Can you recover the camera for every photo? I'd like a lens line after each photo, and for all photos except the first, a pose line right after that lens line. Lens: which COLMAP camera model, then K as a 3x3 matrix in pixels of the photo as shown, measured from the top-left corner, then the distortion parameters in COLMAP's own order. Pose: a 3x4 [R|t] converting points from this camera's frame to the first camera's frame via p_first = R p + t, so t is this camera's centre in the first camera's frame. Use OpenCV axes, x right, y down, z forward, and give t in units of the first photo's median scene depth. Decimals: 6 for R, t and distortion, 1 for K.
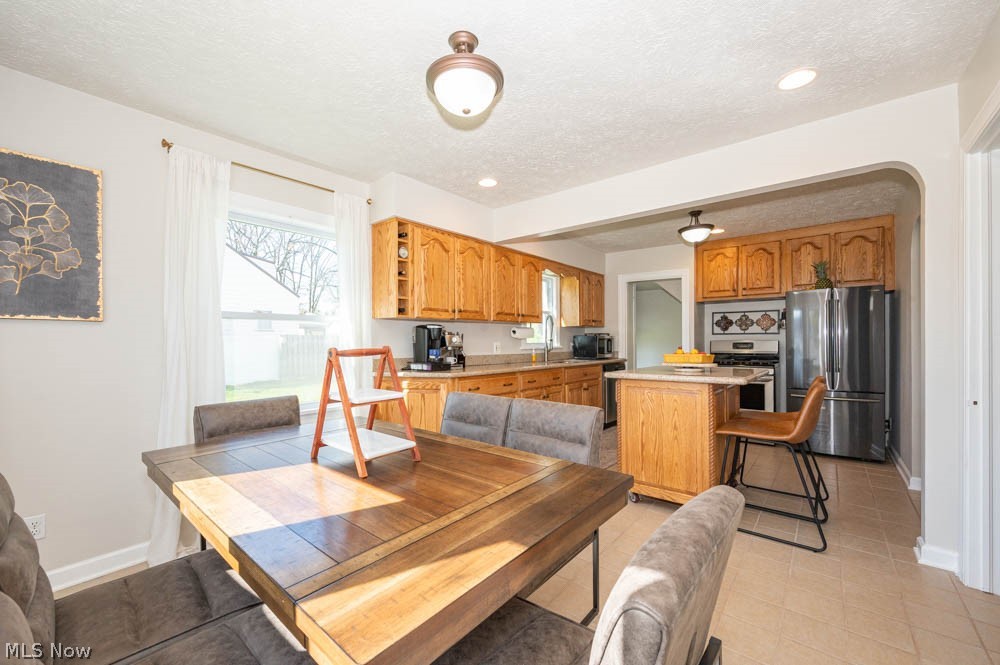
lens RADIAL K [[397.5, 0, 496.1], [0, 397.5, 340.0], [0, 0, 1]] dist [-0.001412, -0.000168]
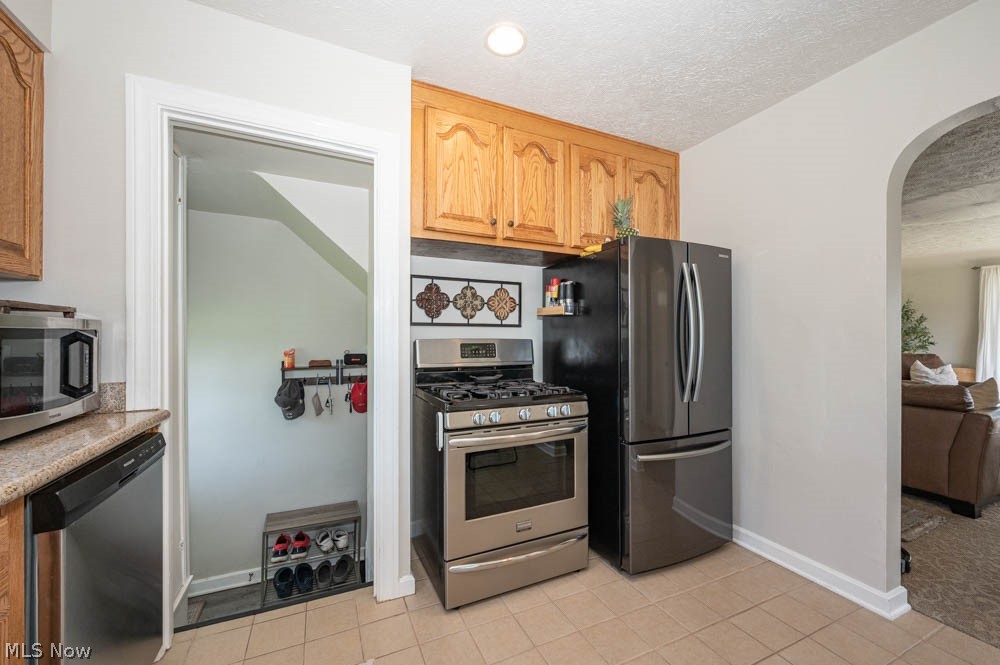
lens RADIAL K [[397.5, 0, 505.6], [0, 397.5, 336.1], [0, 0, 1]] dist [-0.001412, -0.000168]
pose [[0.420204, 0.000036, 0.907430, 0.230305], [-0.008409, 0.999957, 0.003854, -0.005132], [-0.907391, -0.009250, 0.420186, 0.857566]]
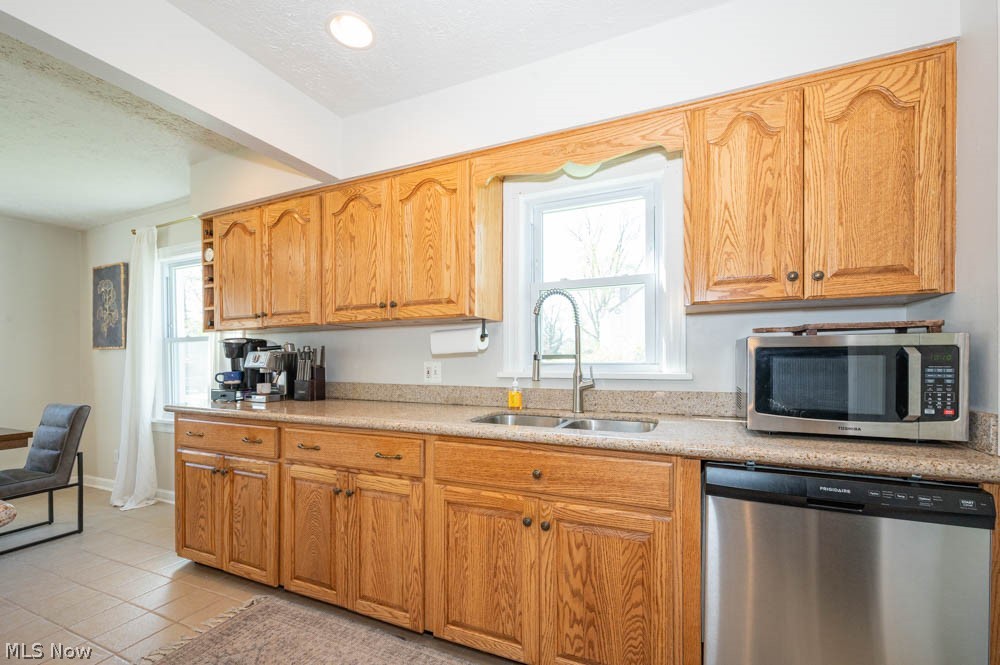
lens RADIAL K [[388.6, 0, 495.4], [0, 388.6, 359.1], [0, 0, 1]] dist [-0.002736, -0.000077]
pose [[0.306560, 0.006596, -0.951828, 0.508051], [0.011348, 0.999880, 0.010584, -0.001661], [0.951784, -0.014046, 0.306449, 0.920261]]
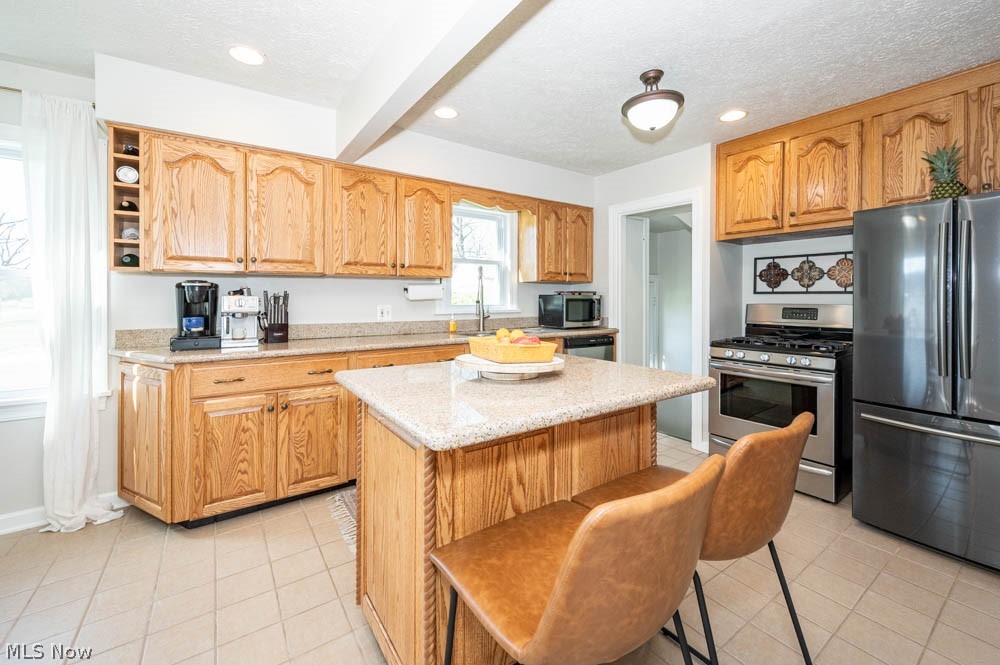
lens RADIAL K [[397.5, 0, 510.3], [0, 397.5, 295.7], [0, 0, 1]] dist [-0.001412, -0.000168]
pose [[0.966522, 0.004342, -0.256547, 0.398930], [-0.003768, 0.999989, 0.002729, -0.012712], [0.256556, -0.001671, 0.966528, 0.361776]]
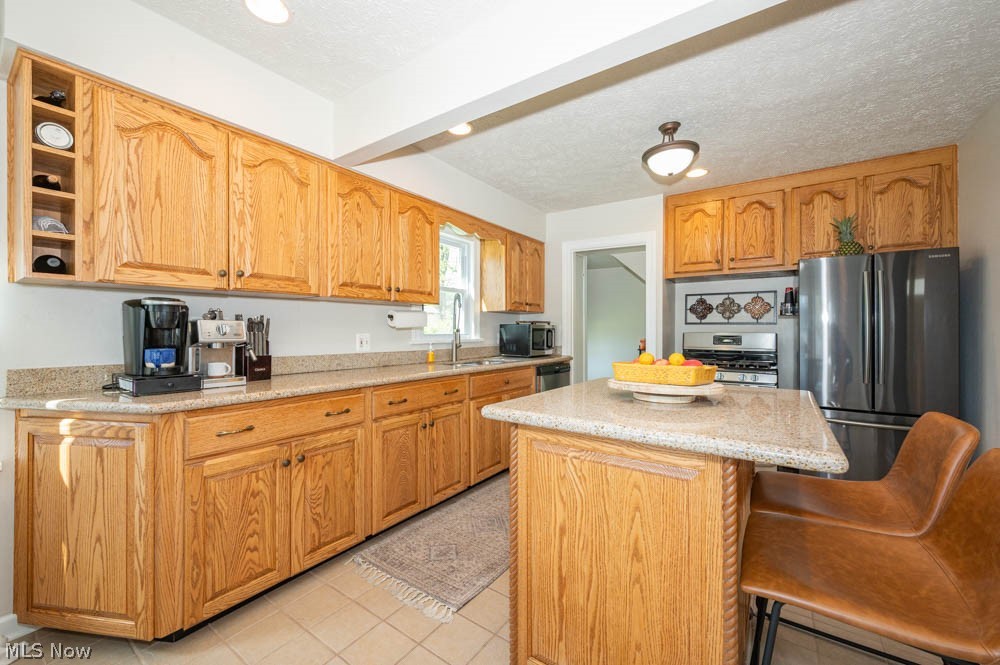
lens RADIAL K [[397.5, 0, 500.2], [0, 397.5, 329.3], [0, 0, 1]] dist [-0.001412, -0.000168]
pose [[0.995682, 0.006759, 0.092584, 0.159381], [-0.006806, 0.999977, 0.000202, -0.002552], [-0.092581, -0.000832, 0.995705, 0.354342]]
